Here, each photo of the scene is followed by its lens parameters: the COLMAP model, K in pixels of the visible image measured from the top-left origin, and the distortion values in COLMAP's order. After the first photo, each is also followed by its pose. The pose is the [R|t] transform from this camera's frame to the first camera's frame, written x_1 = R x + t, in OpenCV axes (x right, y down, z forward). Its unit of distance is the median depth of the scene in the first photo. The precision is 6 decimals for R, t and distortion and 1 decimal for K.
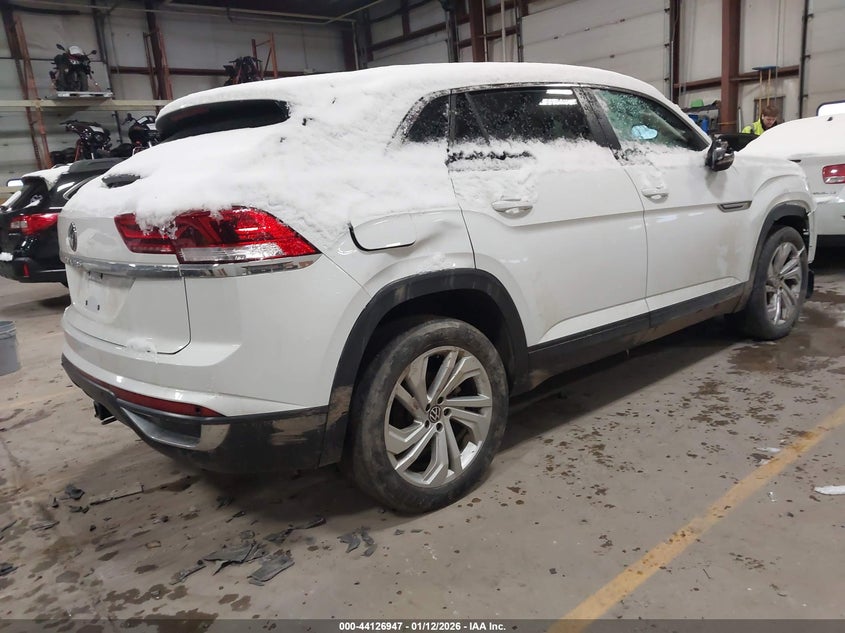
lens RADIAL K [[694.5, 0, 422.5], [0, 694.5, 316.5], [0, 0, 1]] dist [0.003400, 0.001390]
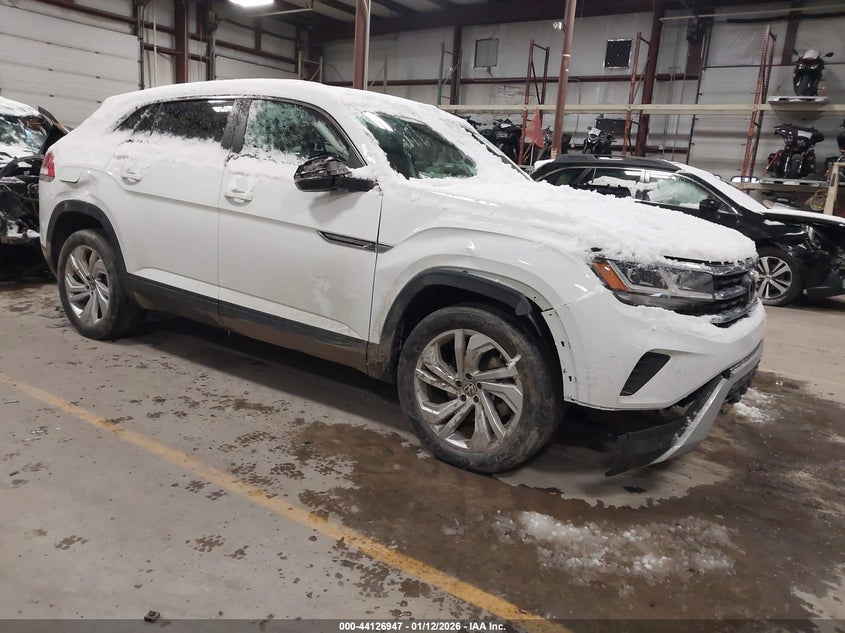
lens RADIAL K [[687.1, 0, 422.5], [0, 687.1, 316.5], [0, 0, 1]] dist [-0.004903, -0.005243]
pose [[0.250288, 0.299074, -0.920821, 1.368981], [-0.297385, 0.928863, 0.220854, -0.308390], [0.921367, 0.218562, 0.321423, 0.913647]]
